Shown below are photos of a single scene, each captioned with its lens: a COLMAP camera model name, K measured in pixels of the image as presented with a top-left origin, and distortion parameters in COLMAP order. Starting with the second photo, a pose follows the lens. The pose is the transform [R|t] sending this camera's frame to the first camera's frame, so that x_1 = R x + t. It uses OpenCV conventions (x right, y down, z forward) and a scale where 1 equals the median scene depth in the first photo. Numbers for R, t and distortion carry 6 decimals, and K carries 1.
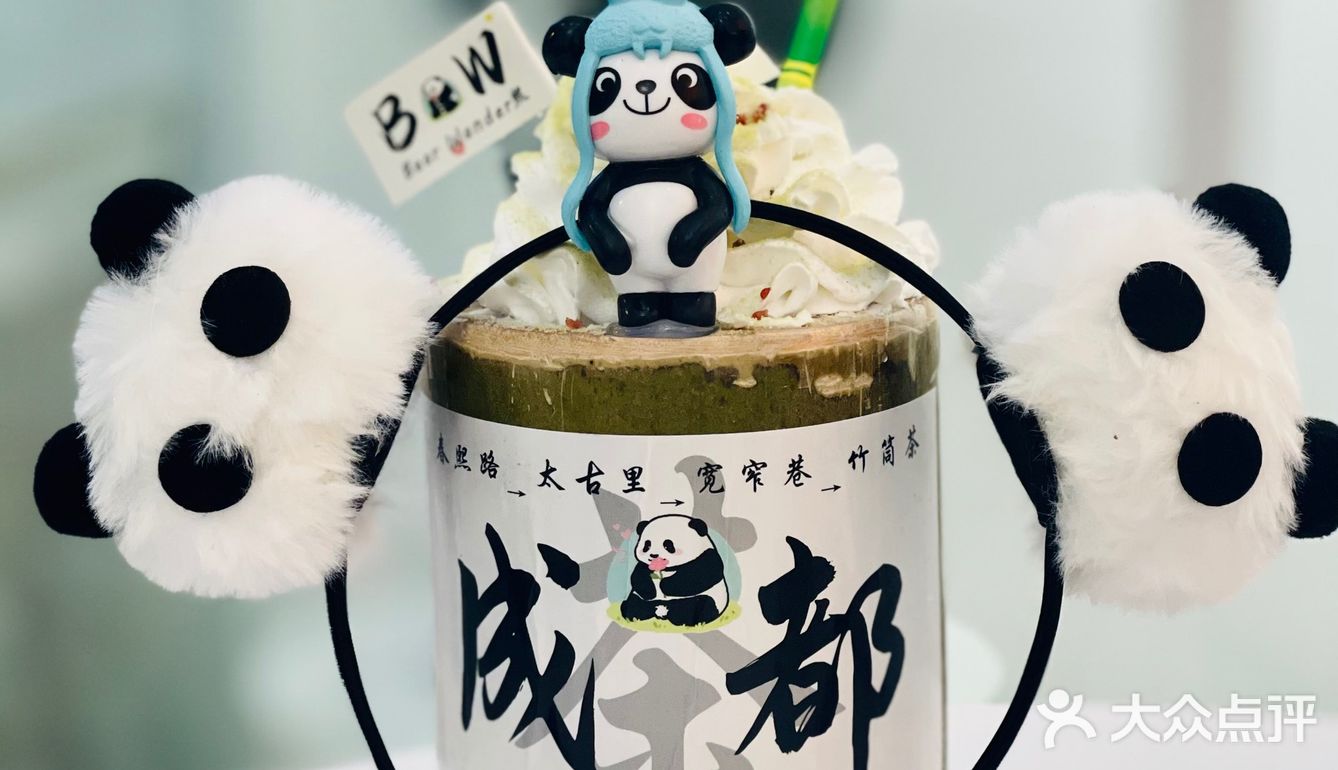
lens RADIAL K [[3509.3, 0, 669.3], [0, 3509.3, 385.4], [0, 0, 1]] dist [0.031198, 0.000000]
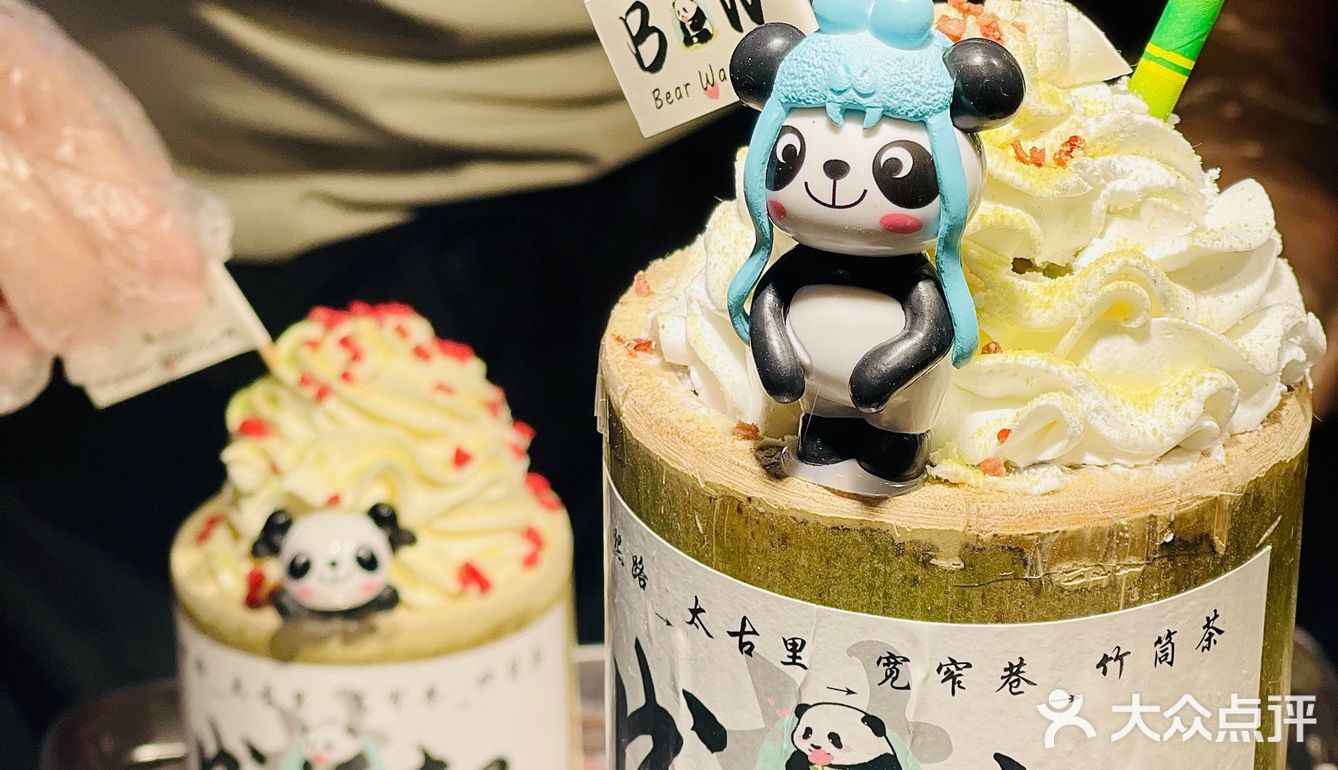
lens RADIAL K [[3509.3, 0, 668.5], [0, 3509.3, 384.3], [0, 0, 1]] dist [0.031198, 0.000000]
pose [[0.942022, 0.172022, -0.288104, 0.169452], [-0.086386, 0.953983, 0.287149, -0.238910], [0.324242, -0.245612, 0.913533, 0.322478]]
